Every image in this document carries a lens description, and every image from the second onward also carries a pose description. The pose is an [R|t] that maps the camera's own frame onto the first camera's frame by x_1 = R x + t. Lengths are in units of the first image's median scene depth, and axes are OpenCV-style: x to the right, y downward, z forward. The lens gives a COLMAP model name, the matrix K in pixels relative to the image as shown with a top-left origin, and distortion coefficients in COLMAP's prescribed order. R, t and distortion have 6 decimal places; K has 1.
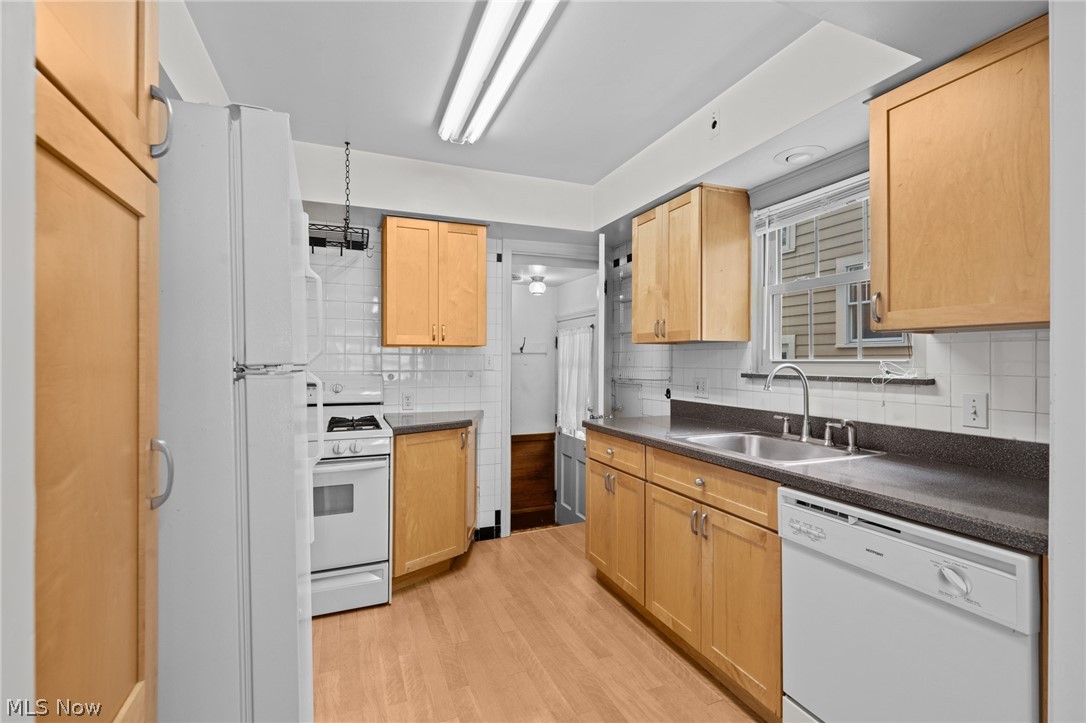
lens RADIAL K [[485.1, 0, 543.1], [0, 485.1, 361.7], [0, 0, 1]] dist [0.001119, -0.000789]
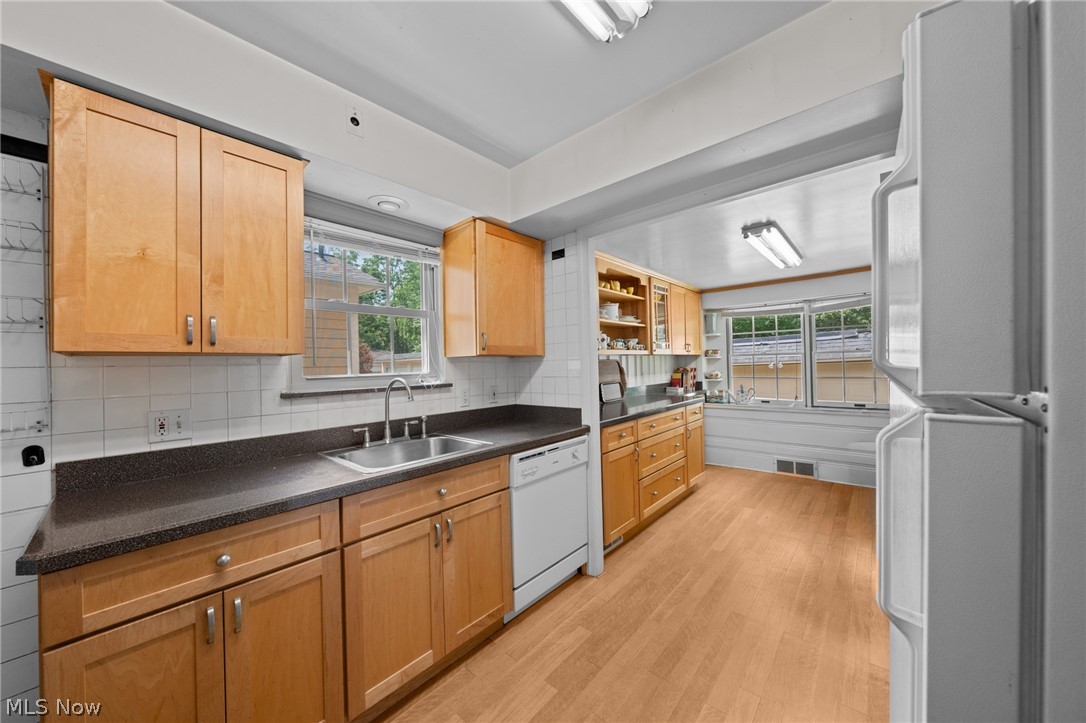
lens RADIAL K [[386.7, 0, 540.5], [0, 386.7, 362.5], [0, 0, 1]] dist [0.001905, -0.000049]
pose [[-0.435409, 0.013031, 0.900138, -0.494535], [0.025628, 0.999669, -0.002075, -0.022580], [-0.899868, 0.022166, -0.435599, 1.100896]]
